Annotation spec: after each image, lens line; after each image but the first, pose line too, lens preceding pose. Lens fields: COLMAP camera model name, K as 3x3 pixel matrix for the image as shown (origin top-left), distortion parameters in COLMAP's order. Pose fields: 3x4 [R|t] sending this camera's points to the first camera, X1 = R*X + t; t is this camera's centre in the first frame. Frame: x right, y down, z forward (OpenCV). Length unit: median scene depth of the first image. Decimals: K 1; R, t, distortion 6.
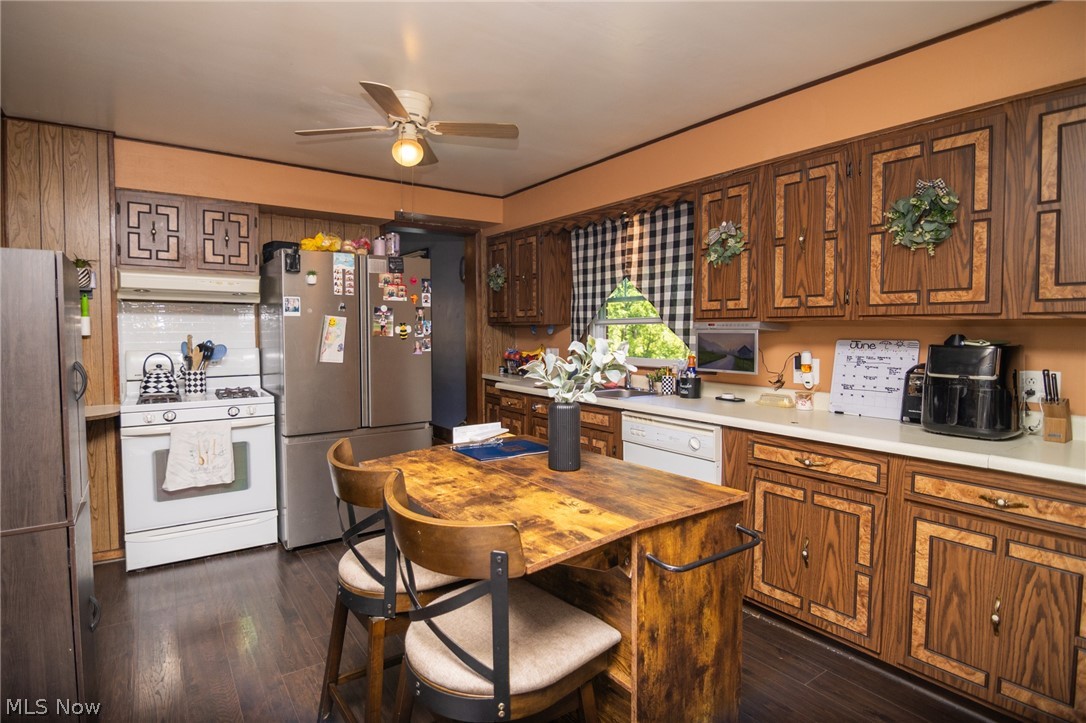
lens RADIAL K [[550.2, 0, 511.7], [0, 550.2, 348.4], [0, 0, 1]] dist [-0.011047, -0.008539]
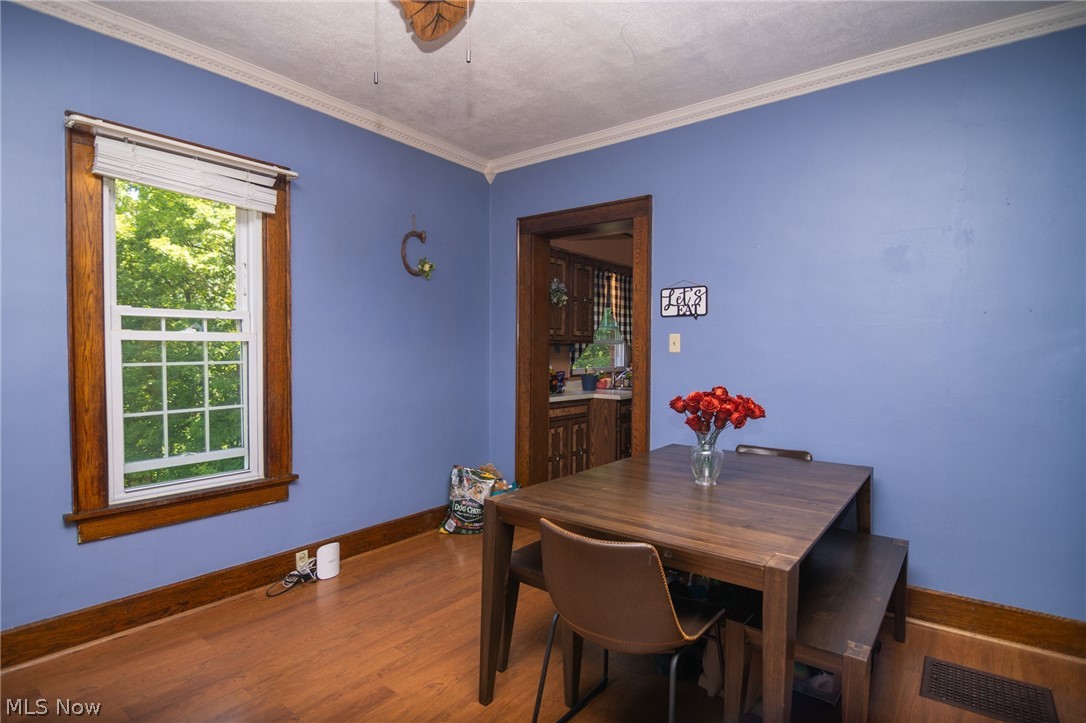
lens RADIAL K [[550.2, 0, 540.1], [0, 550.2, 364.9], [0, 0, 1]] dist [-0.011047, -0.008539]
pose [[-0.274099, -0.019976, 0.961494, -1.706893], [0.033895, 0.998962, 0.030417, -0.059572], [-0.961104, 0.040927, -0.273138, 2.318401]]
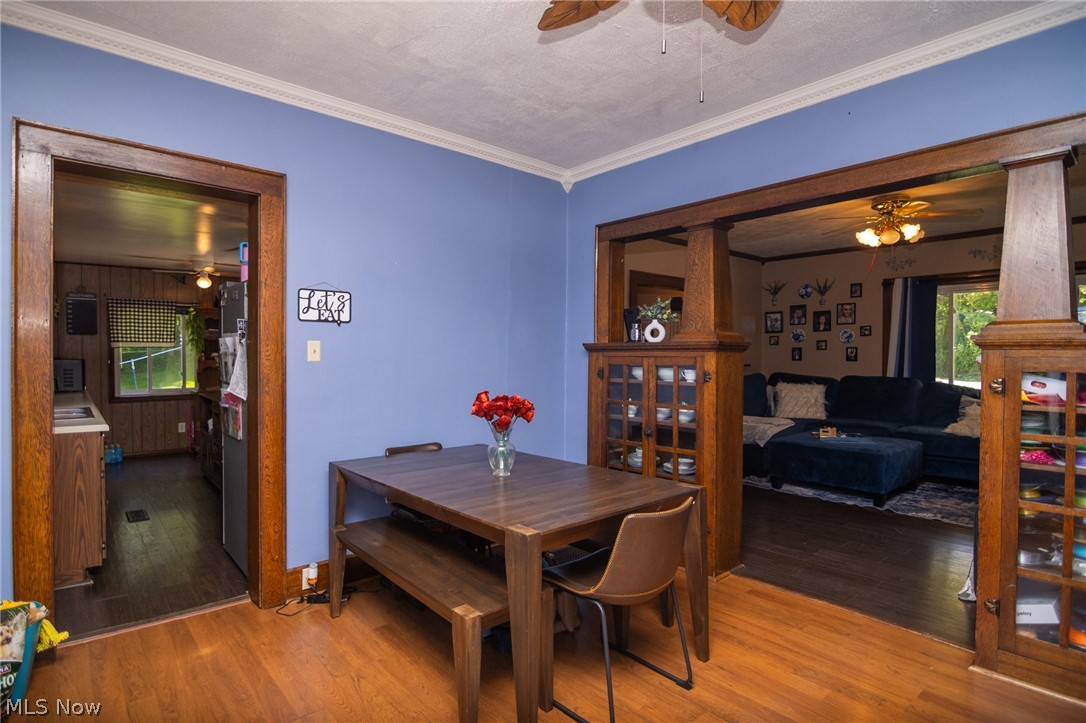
lens RADIAL K [[550.2, 0, 519.9], [0, 550.2, 366.4], [0, 0, 1]] dist [-0.011047, -0.008539]
pose [[-0.996294, 0.001314, -0.086008, -0.889514], [-0.003483, 0.998447, 0.055607, -0.093887], [0.085948, 0.055701, -0.994741, 2.840436]]
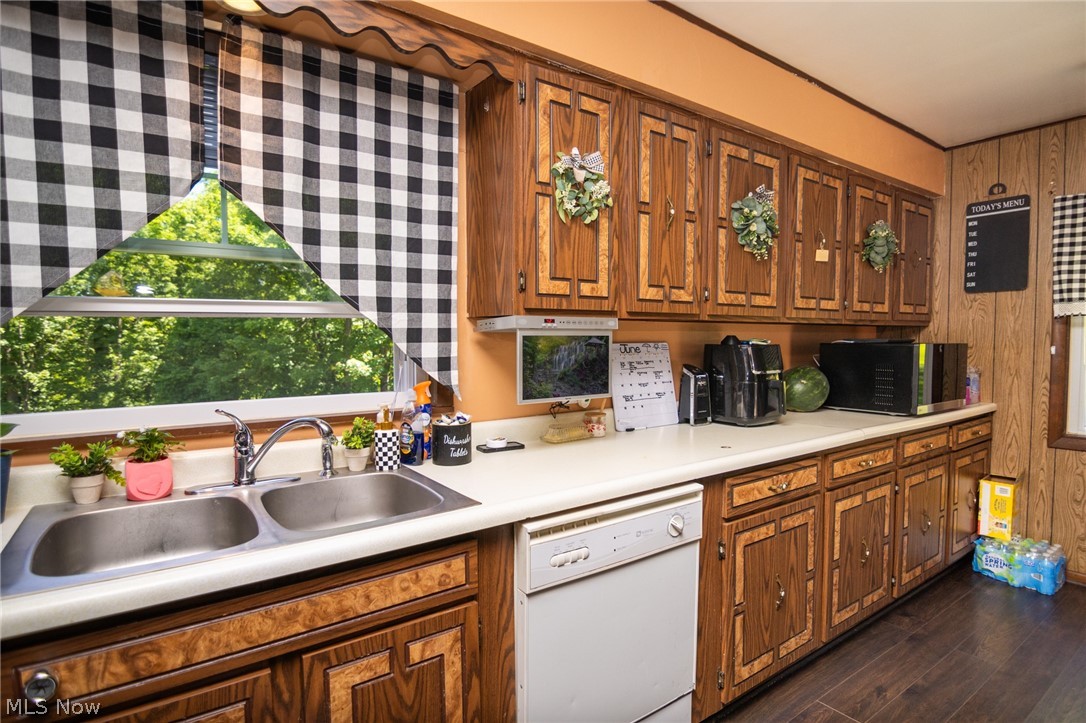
lens RADIAL K [[550.2, 0, 540.9], [0, 550.2, 365.4], [0, 0, 1]] dist [-0.011047, -0.008539]
pose [[-0.026259, -0.052165, 0.998293, -0.238463], [0.037124, 0.997898, 0.053121, -0.031475], [-0.998966, 0.038456, -0.024268, 1.164594]]
